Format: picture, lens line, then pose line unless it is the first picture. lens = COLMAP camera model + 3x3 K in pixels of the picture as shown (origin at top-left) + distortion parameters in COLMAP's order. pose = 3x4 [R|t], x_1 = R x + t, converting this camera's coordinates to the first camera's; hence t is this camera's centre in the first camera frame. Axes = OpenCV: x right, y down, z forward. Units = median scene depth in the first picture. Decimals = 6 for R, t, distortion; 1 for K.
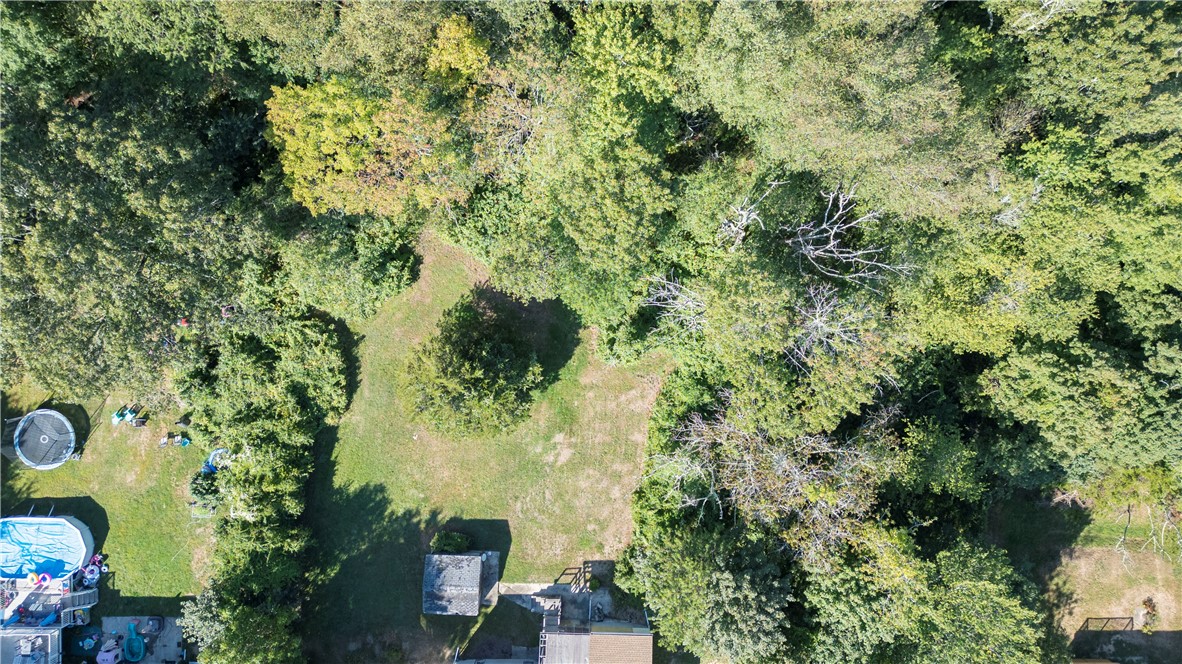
lens RADIAL K [[827.6, 0, 593.6], [0, 827.6, 331.3], [0, 0, 1]] dist [0.065548, -0.051656]
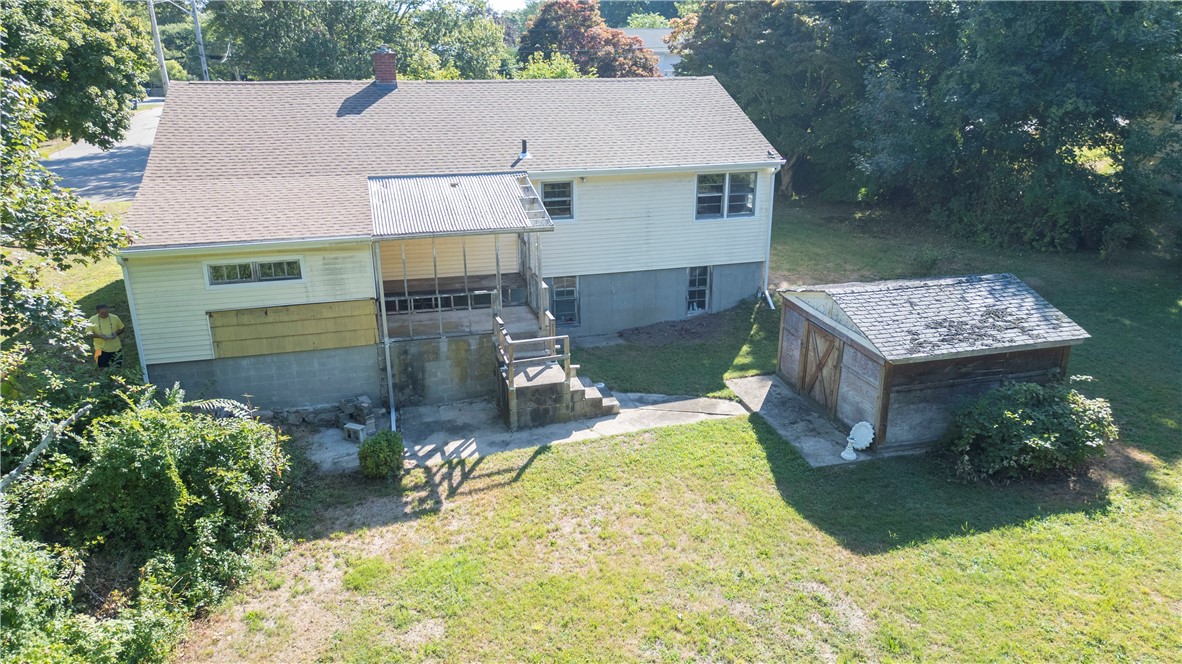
lens RADIAL K [[827.6, 0, 587.9], [0, 827.6, 331.6], [0, 0, 1]] dist [0.065548, -0.051656]
pose [[-0.957862, 0.101755, -0.268602, 0.004309], [-0.287111, -0.312242, 0.905578, 0.087800], [0.008278, 0.944537, 0.328300, 0.894970]]
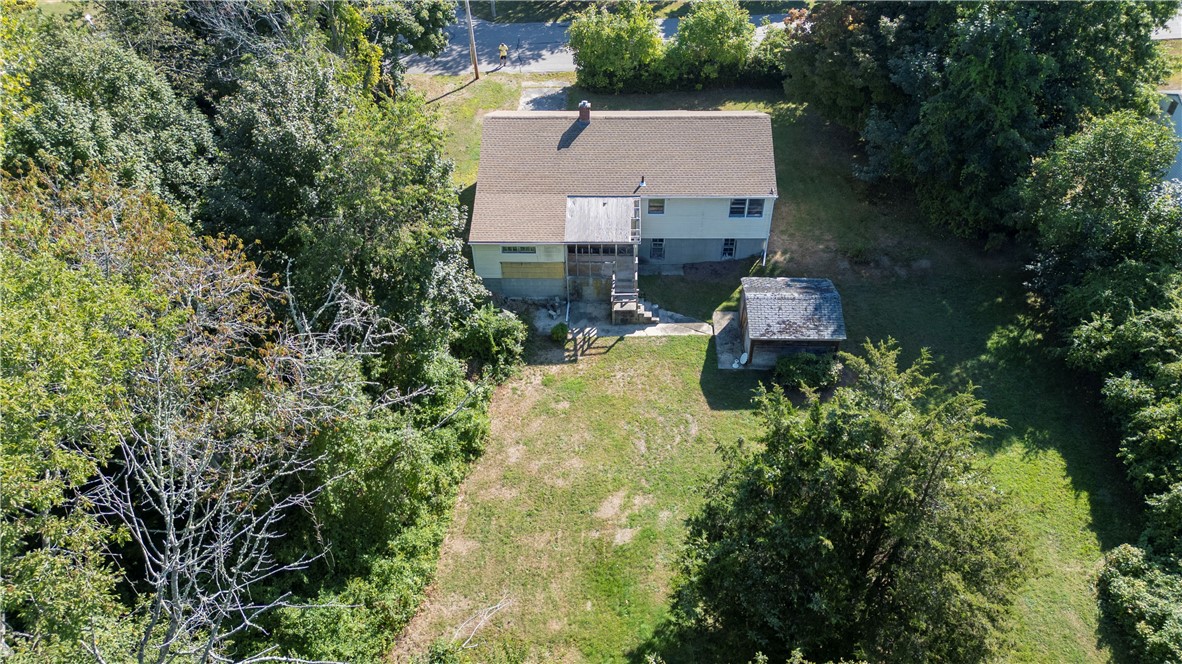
lens RADIAL K [[827.6, 0, 583.2], [0, 827.6, 335.2], [0, 0, 1]] dist [0.065548, -0.051656]
pose [[-0.999643, 0.014232, 0.022601, -0.031145], [0.007690, -0.657006, 0.753846, -0.162441], [0.025578, 0.753751, 0.656662, 0.599148]]
